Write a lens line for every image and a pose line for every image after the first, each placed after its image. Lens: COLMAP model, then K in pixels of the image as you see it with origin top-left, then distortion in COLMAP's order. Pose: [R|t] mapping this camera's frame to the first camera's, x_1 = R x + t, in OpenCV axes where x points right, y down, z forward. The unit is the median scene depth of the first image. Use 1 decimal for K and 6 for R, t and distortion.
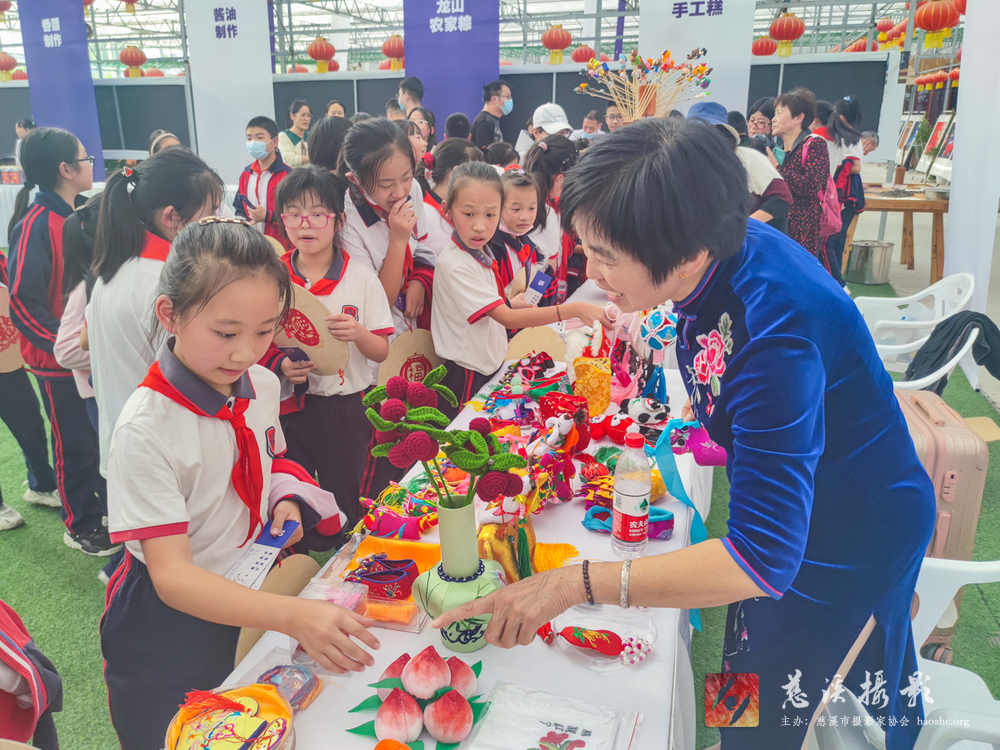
lens RADIAL K [[762.2, 0, 500.0], [0, 762.2, 375.0], [0, 0, 1]] dist [-0.001183, -0.001212]
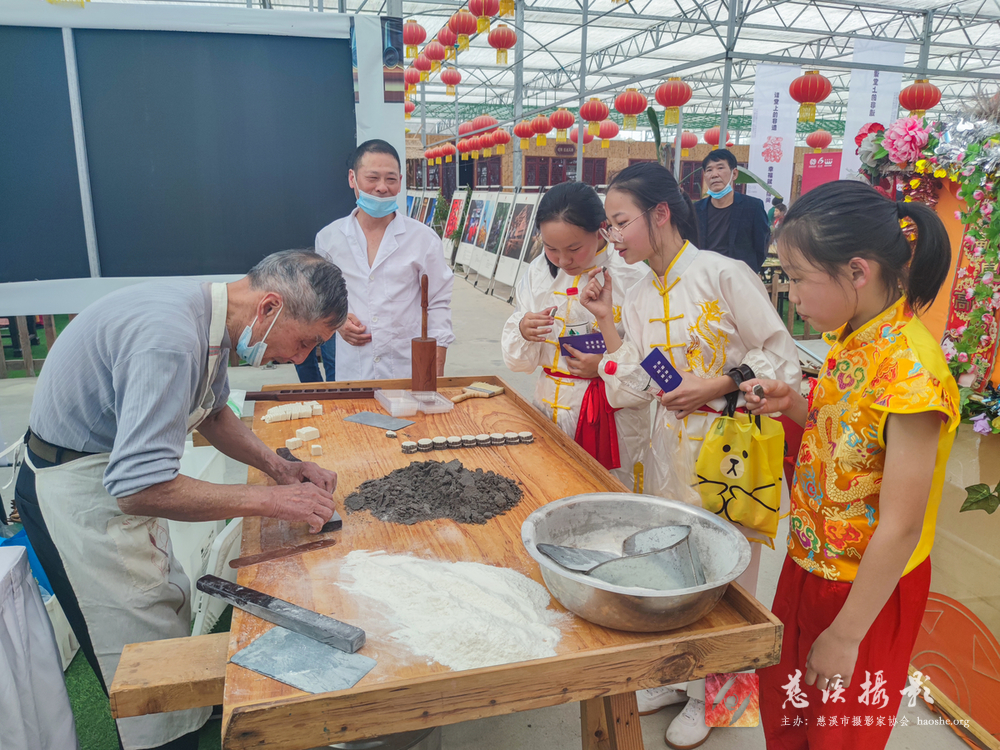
lens RADIAL K [[762.2, 0, 500.0], [0, 762.2, 375.0], [0, 0, 1]] dist [-0.001183, -0.001212]
pose [[0.842410, -0.100617, 0.529359, 0.136044], [0.146399, 0.988195, -0.045146, -0.085536], [-0.518567, 0.115529, 0.847196, 0.254099]]
